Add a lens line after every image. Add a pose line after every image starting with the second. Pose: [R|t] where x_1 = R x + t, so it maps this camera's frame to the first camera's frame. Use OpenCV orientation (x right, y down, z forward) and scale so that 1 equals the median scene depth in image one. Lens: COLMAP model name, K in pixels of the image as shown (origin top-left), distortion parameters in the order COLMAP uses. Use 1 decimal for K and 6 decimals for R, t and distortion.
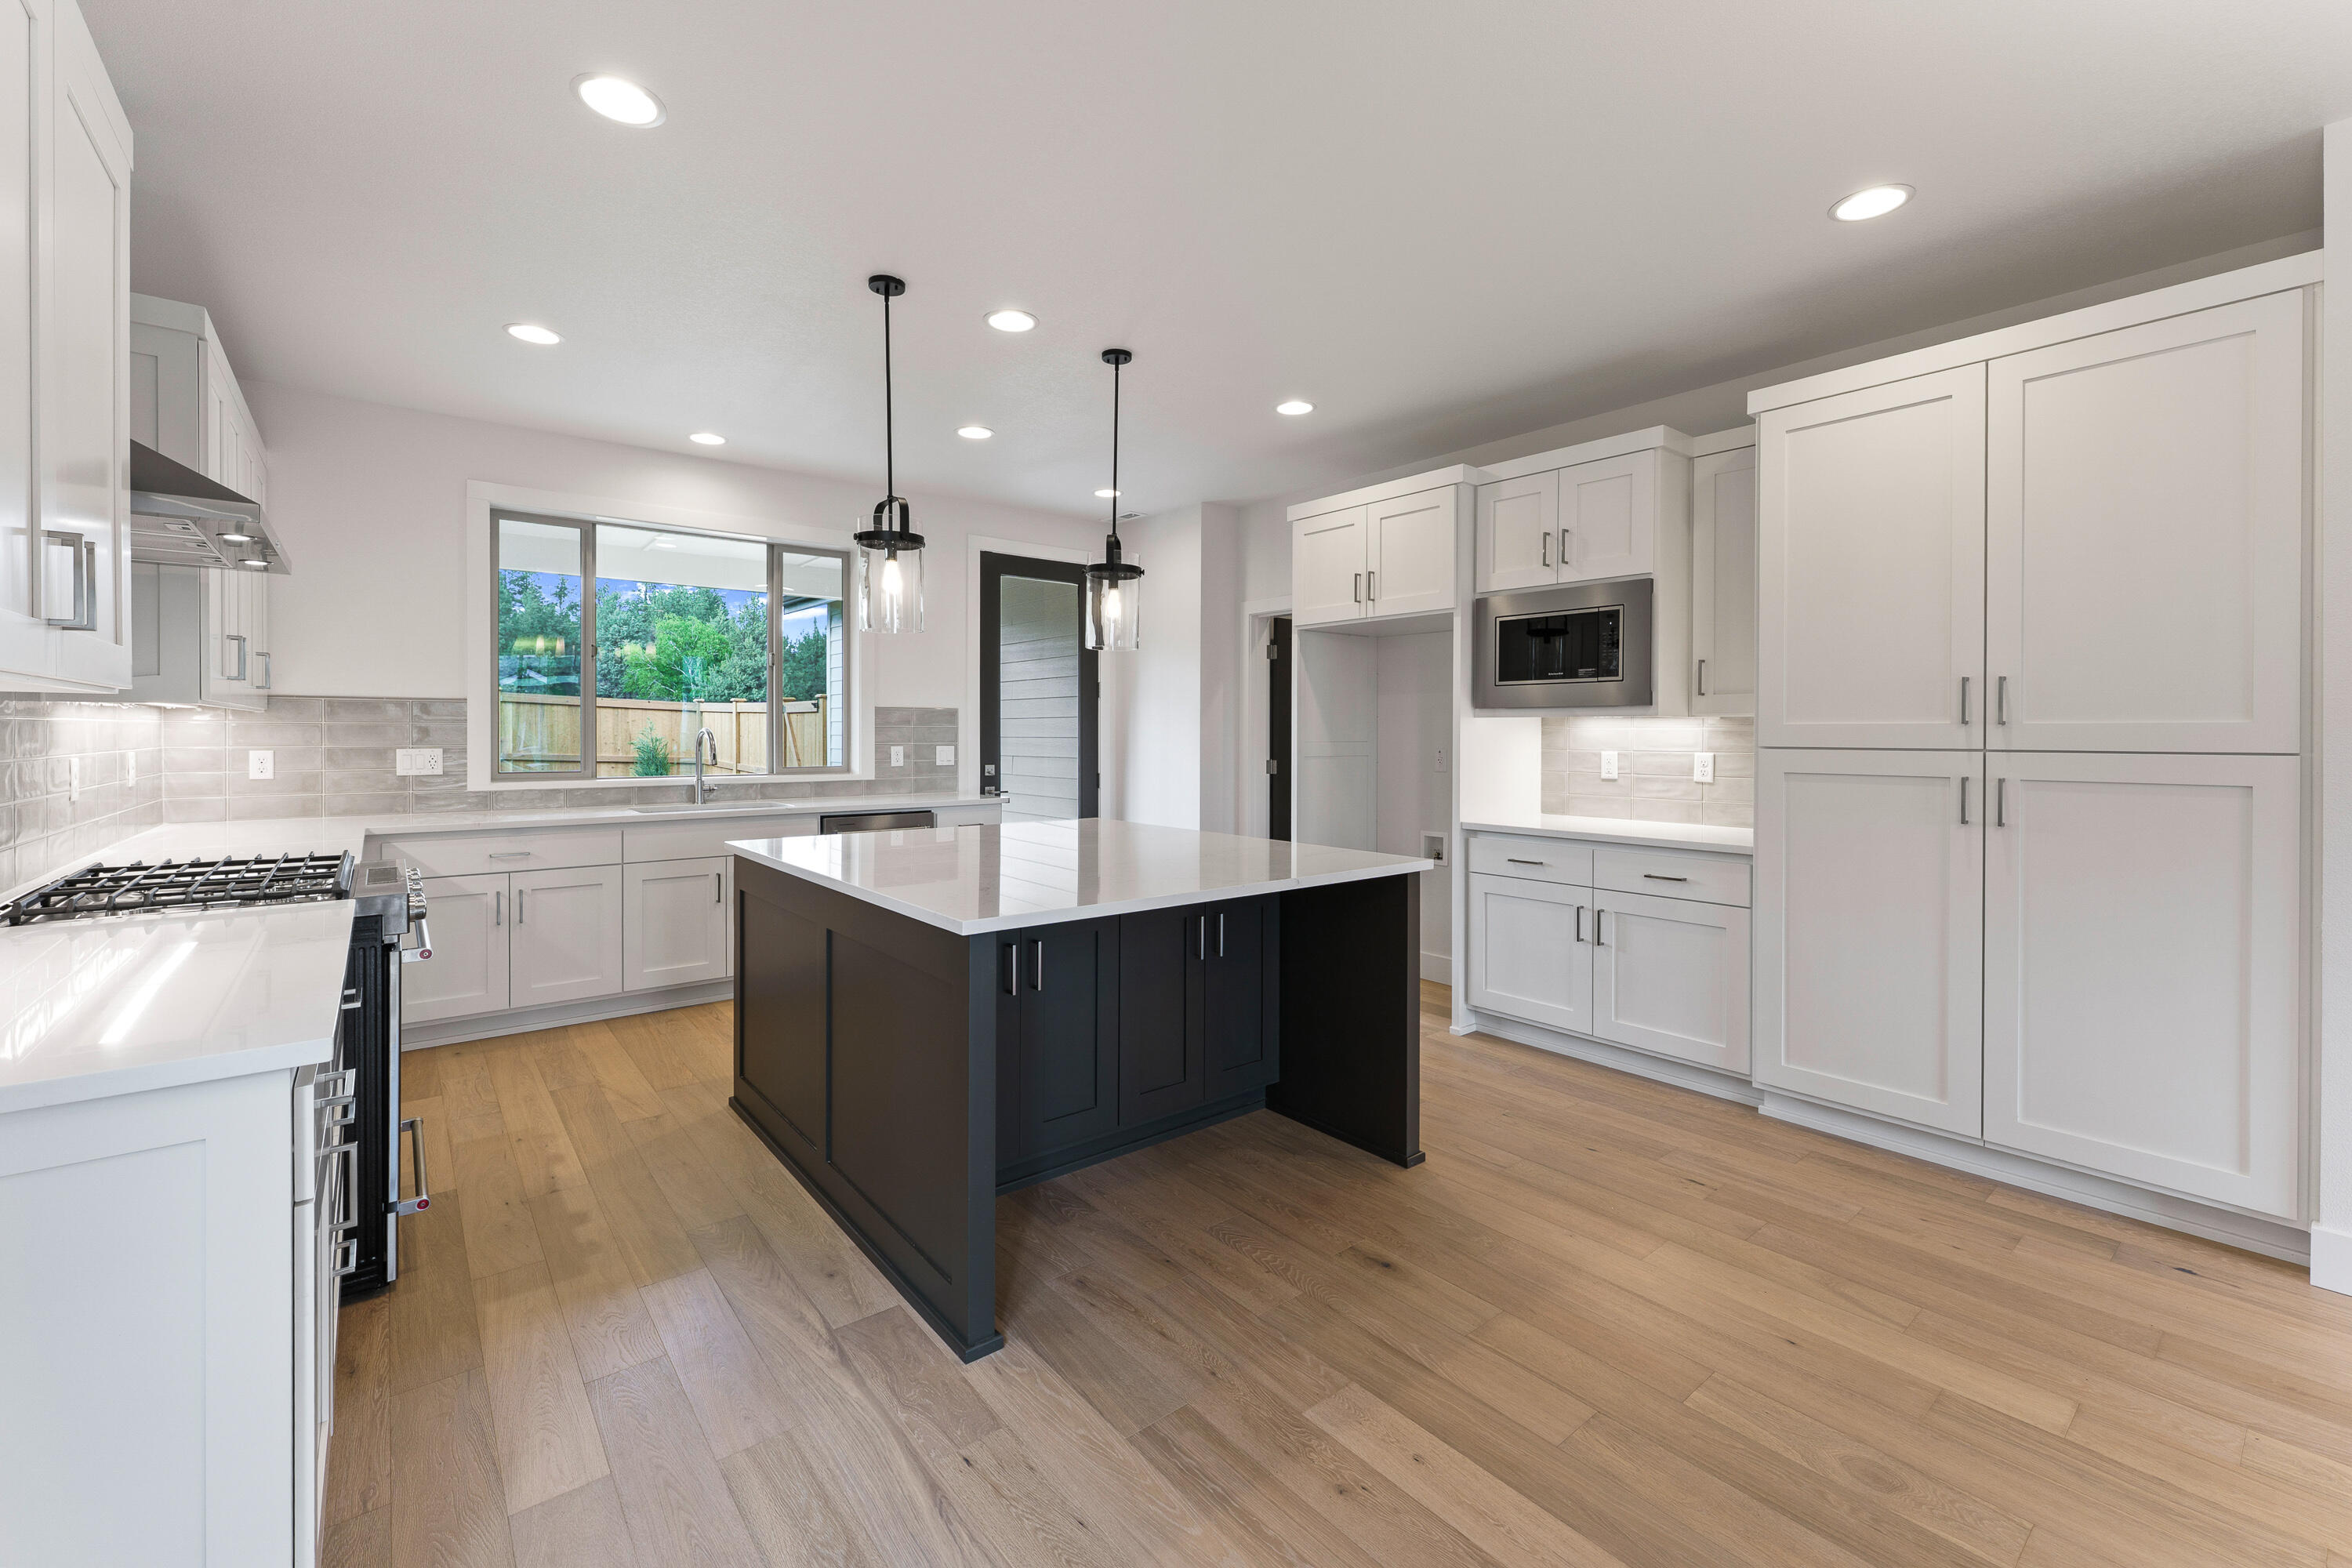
lens RADIAL K [[975.5, 0, 1167.6], [0, 975.5, 737.6], [0, 0, 1]] dist [-0.000960, -0.000052]
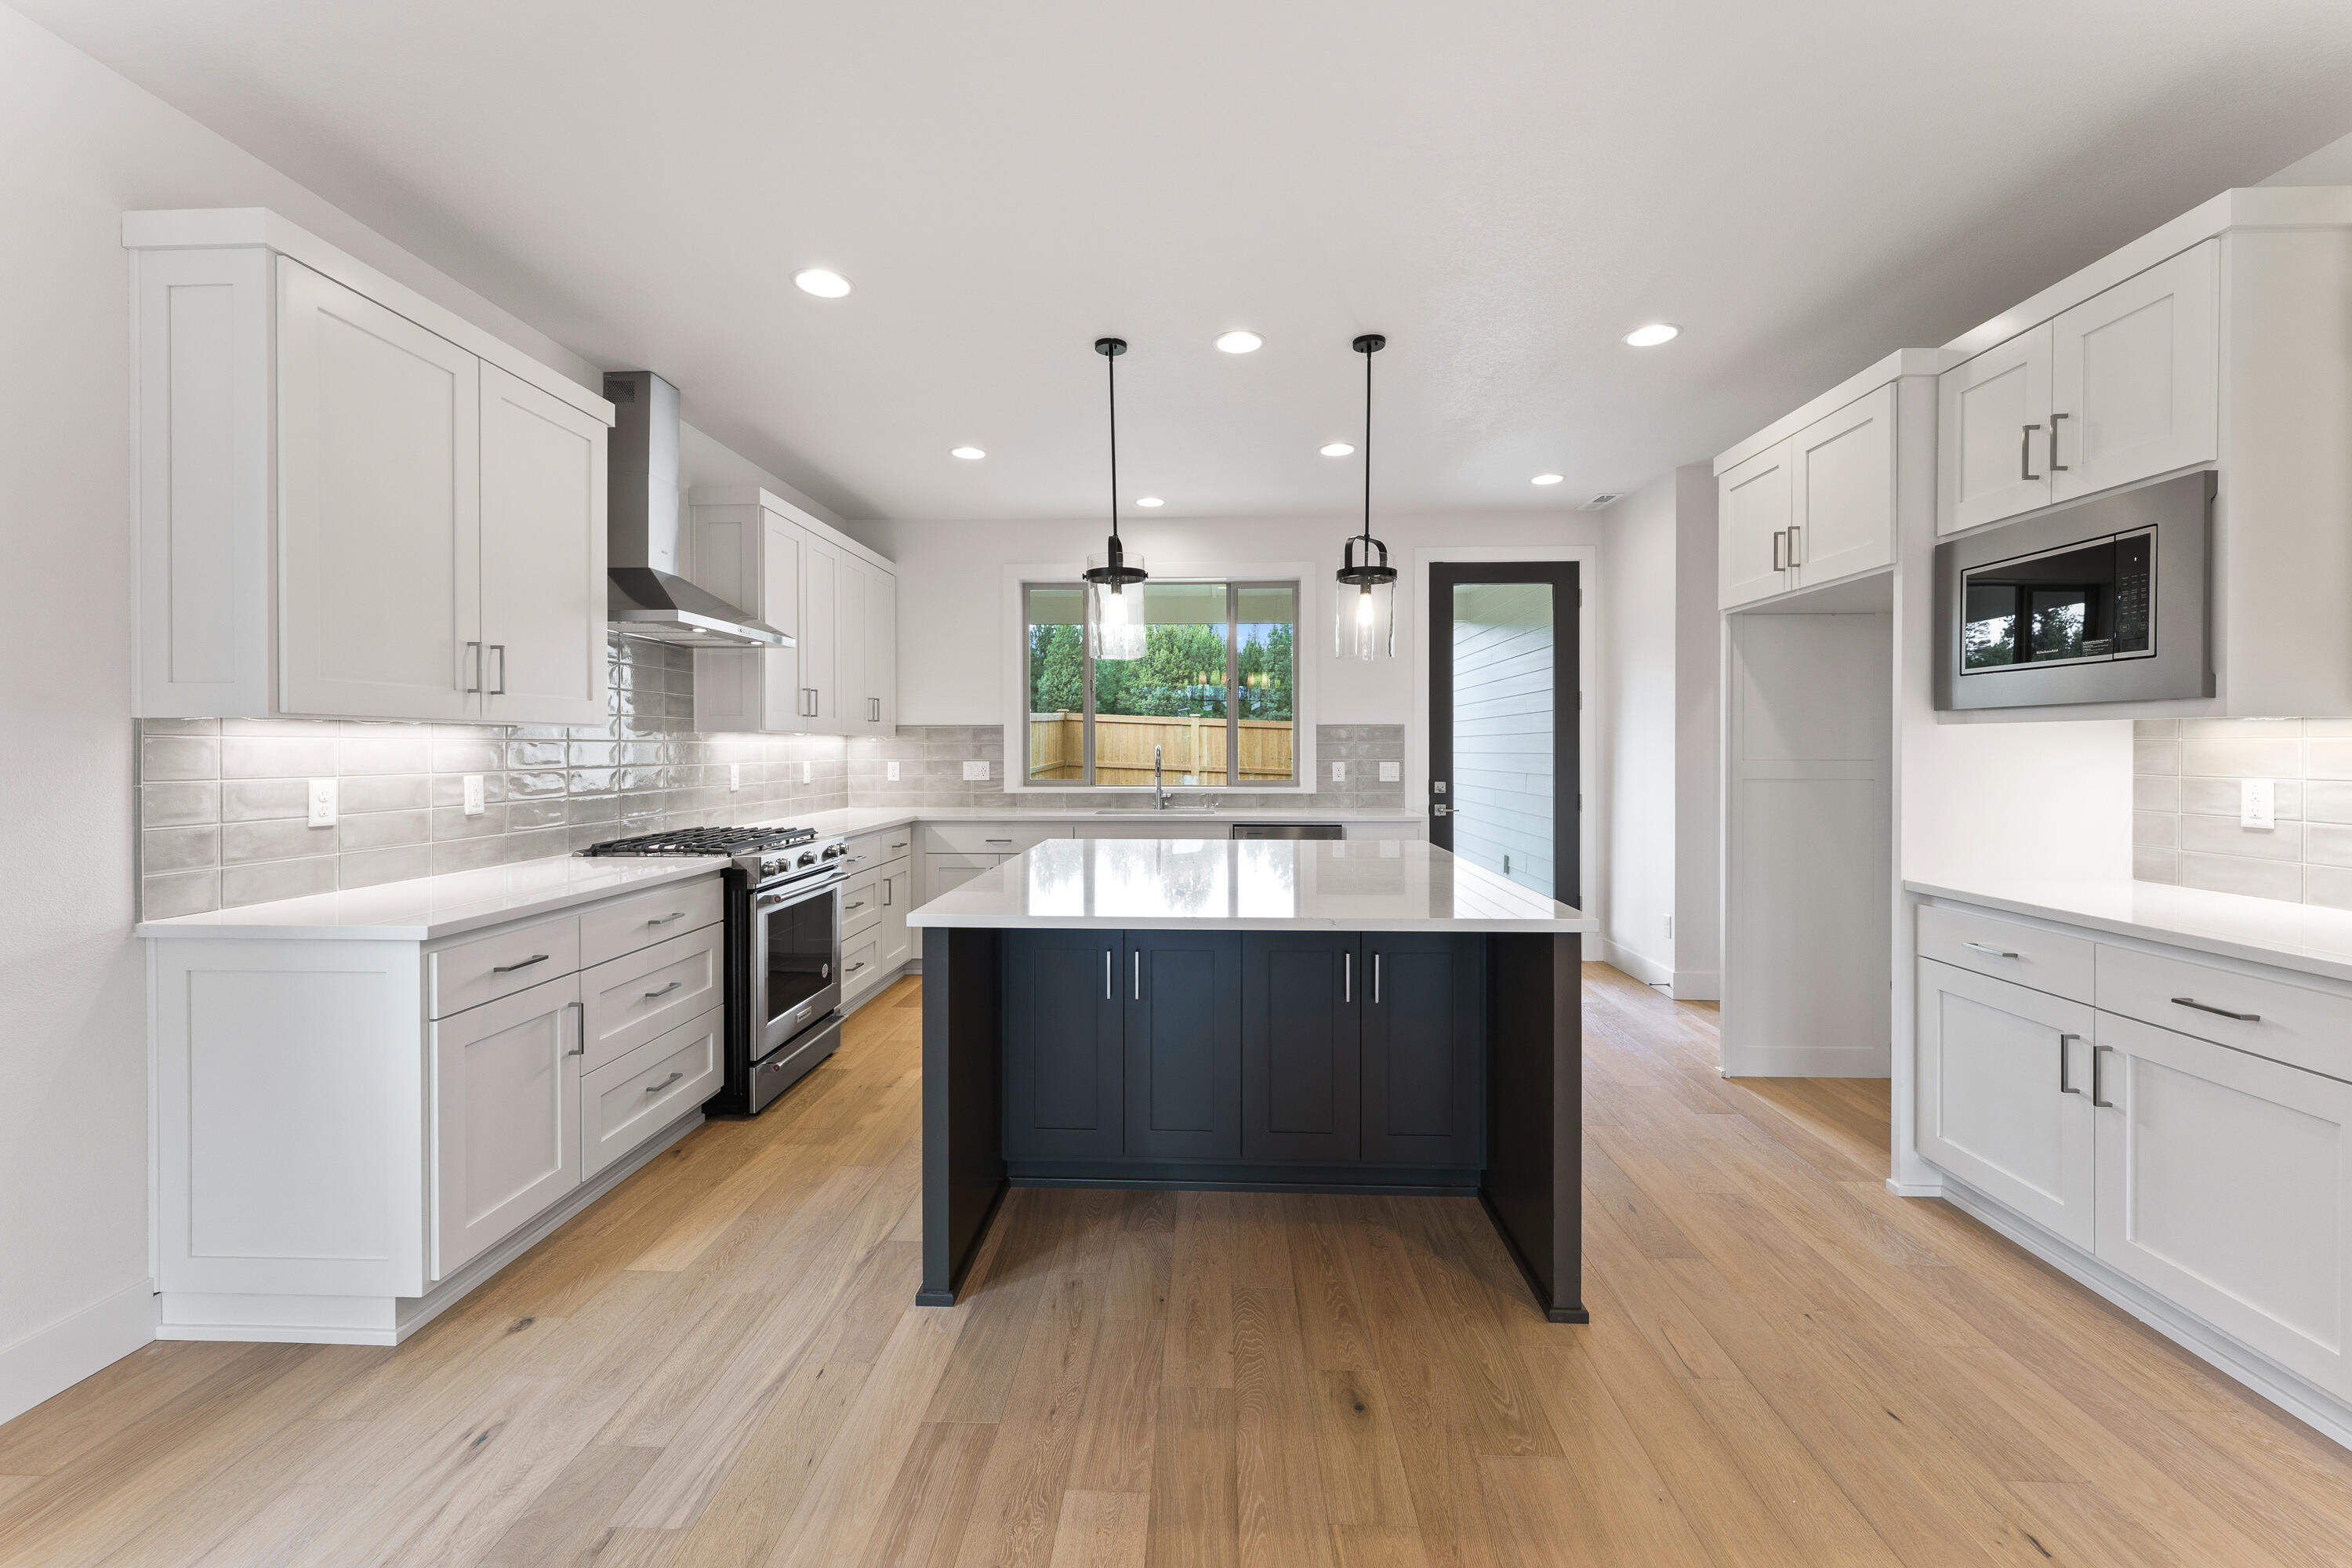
lens RADIAL K [[949.1, 0, 1176.2], [0, 949.1, 754.3], [0, 0, 1]] dist [-0.001681, -0.000262]
pose [[0.751702, 0.001507, -0.659502, 0.351122], [-0.001350, 0.999999, 0.000747, -0.000093], [0.659502, 0.000329, 0.751703, 0.173506]]
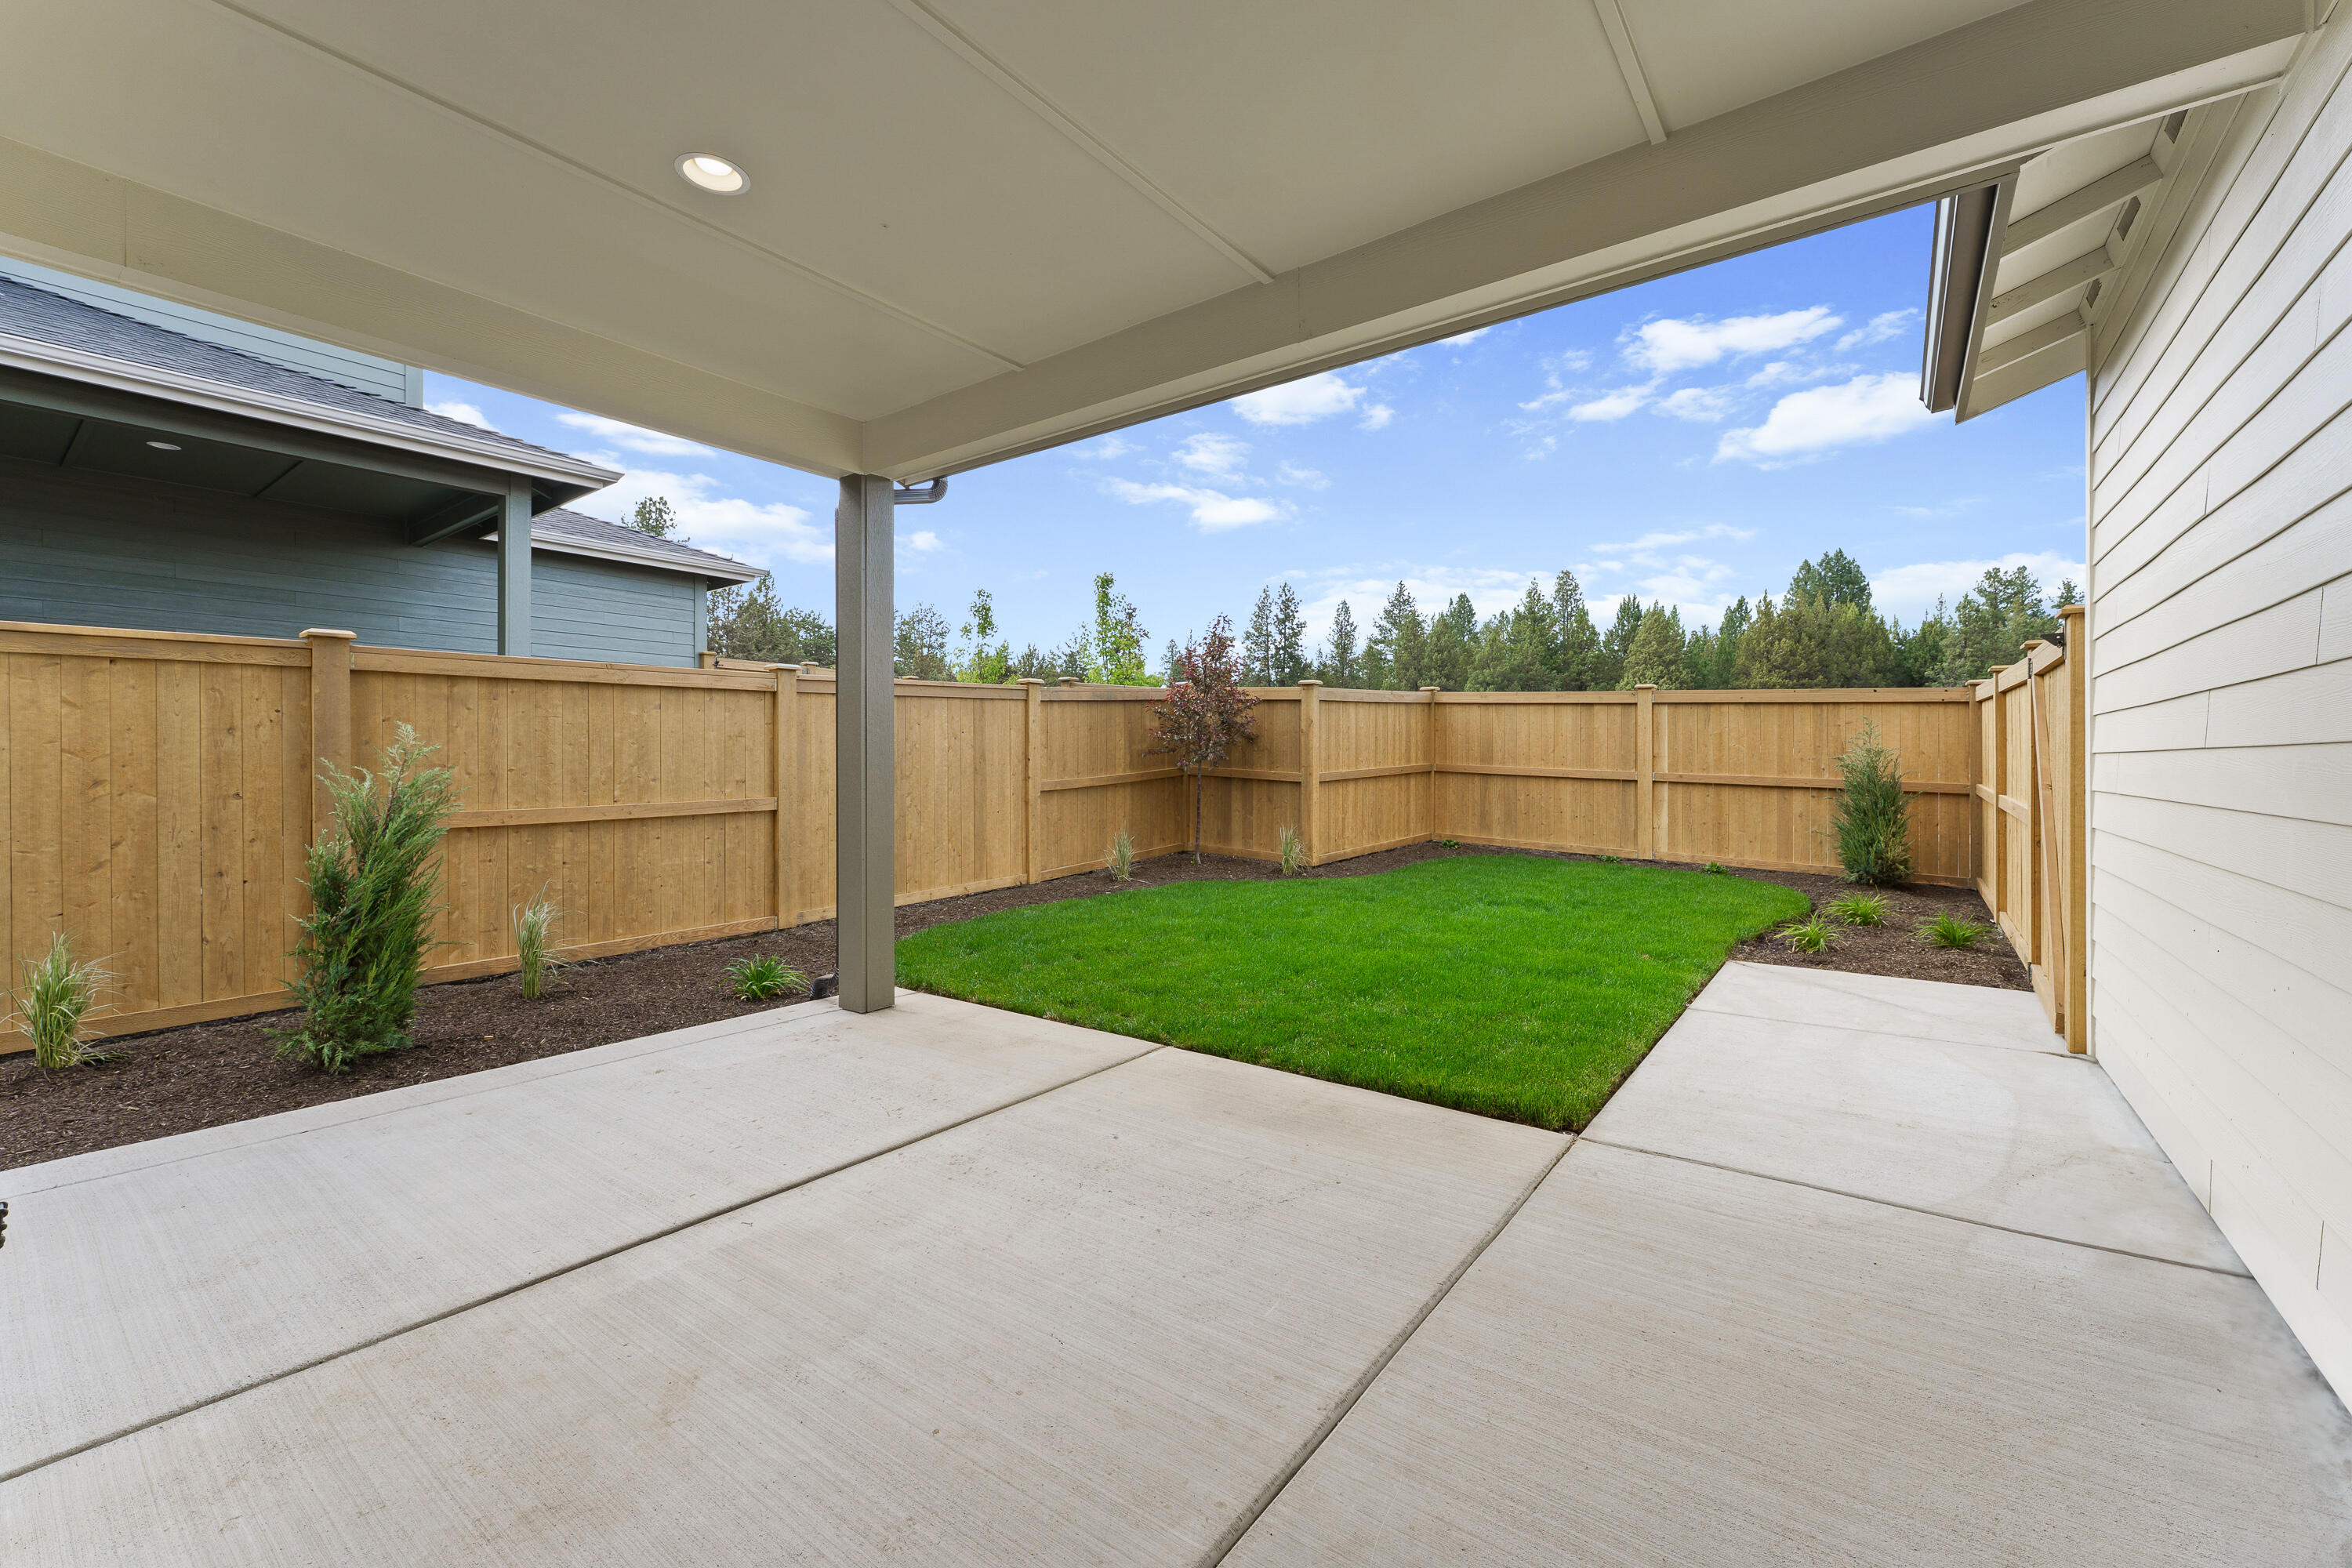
lens RADIAL K [[949.1, 0, 1176.2], [0, 949.1, 754.3], [0, 0, 1]] dist [-0.001681, -0.000262]
pose [[0.247828, -0.012843, -0.968719, -0.242652], [-0.002971, 0.999897, -0.014016, 0.044691], [0.968800, 0.006352, 0.247764, 1.535337]]
